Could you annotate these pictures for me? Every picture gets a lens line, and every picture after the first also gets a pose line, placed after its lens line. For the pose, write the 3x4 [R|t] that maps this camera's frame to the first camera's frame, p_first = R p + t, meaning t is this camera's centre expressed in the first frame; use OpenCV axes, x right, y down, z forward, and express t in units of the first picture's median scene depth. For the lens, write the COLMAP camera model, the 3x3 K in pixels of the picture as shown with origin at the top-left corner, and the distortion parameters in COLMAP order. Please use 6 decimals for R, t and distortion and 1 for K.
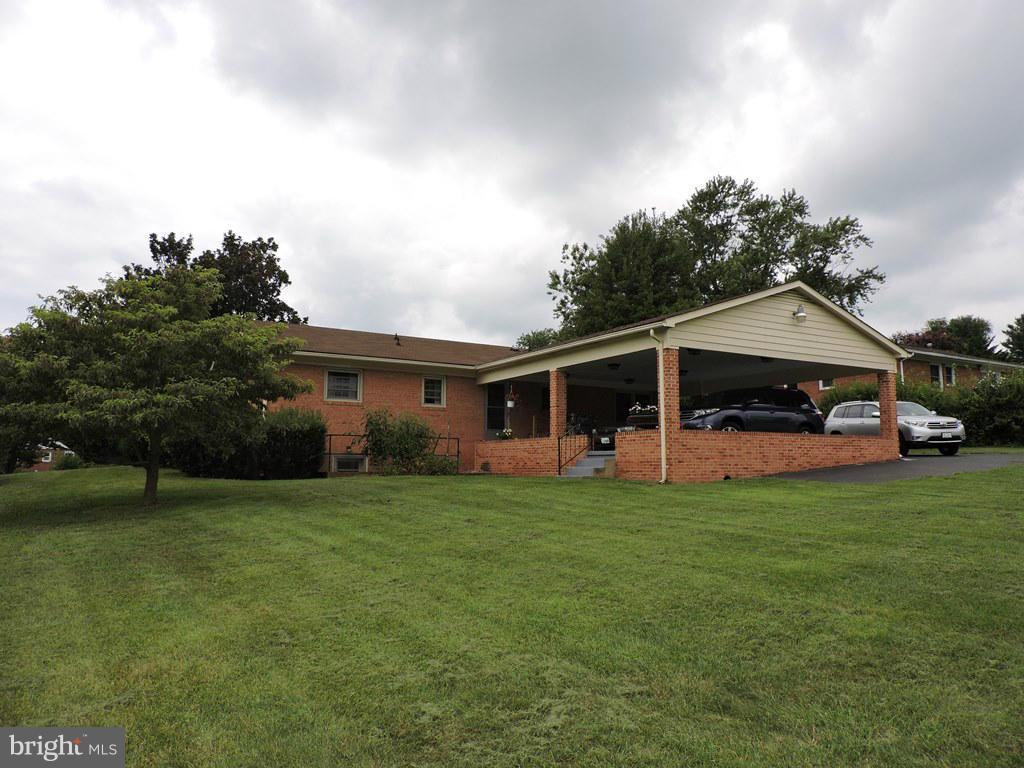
lens RADIAL K [[734.6, 0, 512.0], [0, 734.6, 384.0], [0, 0, 1]] dist [-0.010640, -0.002312]
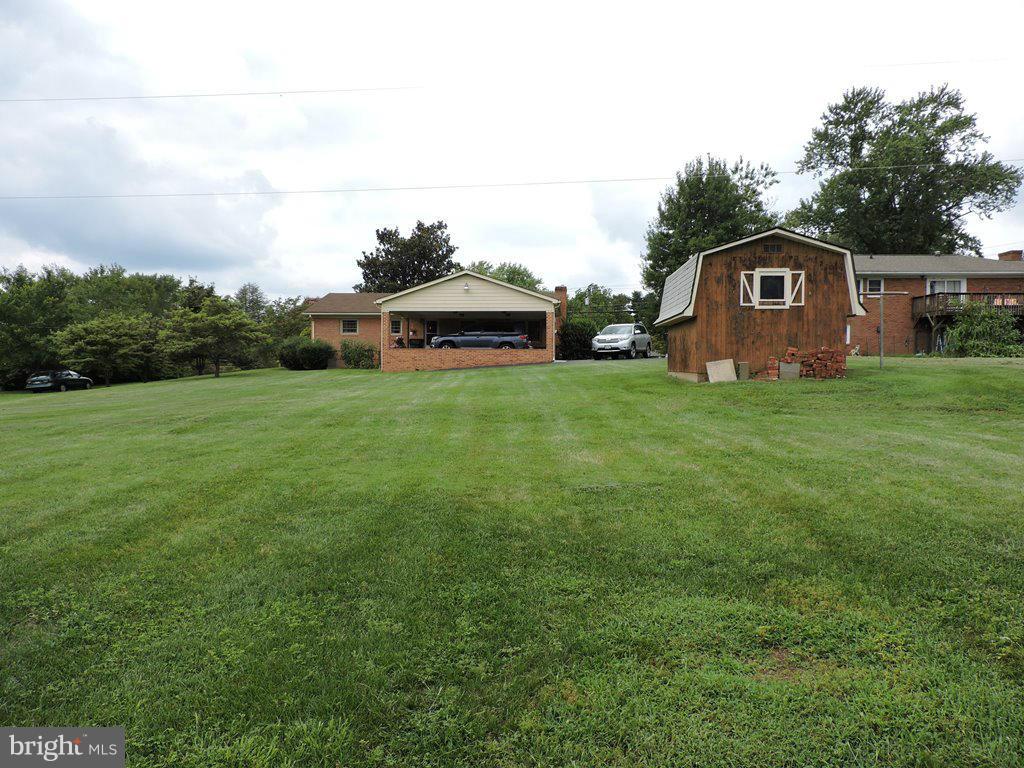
lens RADIAL K [[734.6, 0, 512.0], [0, 734.6, 384.0], [0, 0, 1]] dist [-0.010640, -0.002312]
pose [[0.824520, 0.016147, -0.565603, 1.298282], [0.059992, 0.991464, 0.115759, -0.048919], [0.562644, -0.129377, 0.816513, -0.459072]]
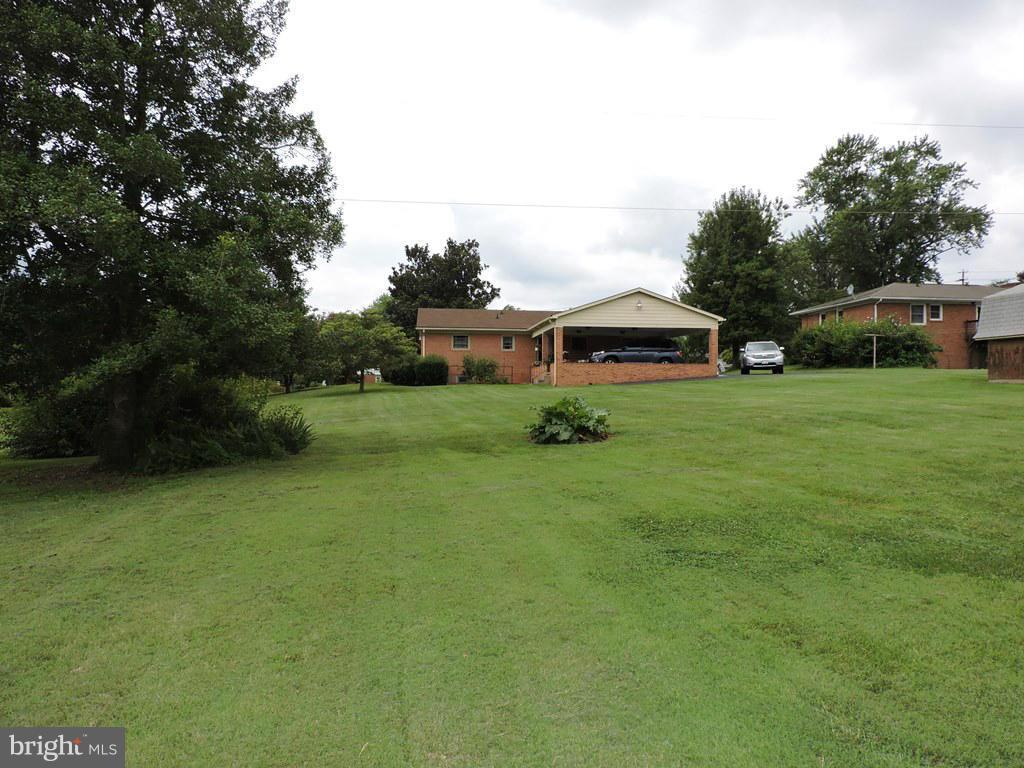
lens RADIAL K [[734.6, 0, 512.0], [0, 734.6, 384.0], [0, 0, 1]] dist [-0.010640, -0.002312]
pose [[0.915385, -0.001578, -0.402576, 0.719657], [0.044138, 0.994357, 0.096465, -0.071979], [0.400152, -0.106072, 0.910289, -0.829217]]
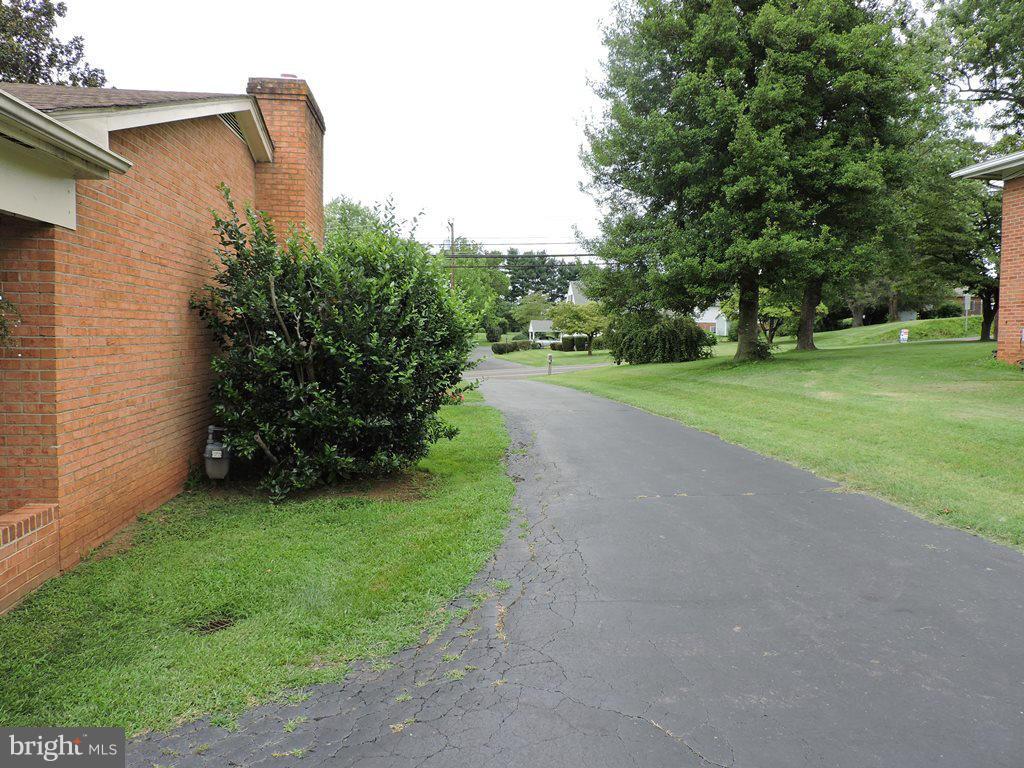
lens RADIAL K [[734.6, 0, 512.0], [0, 734.6, 384.0], [0, 0, 1]] dist [-0.010640, -0.002312]
pose [[0.910774, 0.038172, -0.411137, 0.489539], [0.037491, 0.983960, 0.174408, 0.032358], [0.411200, -0.174260, 0.894734, 1.081039]]
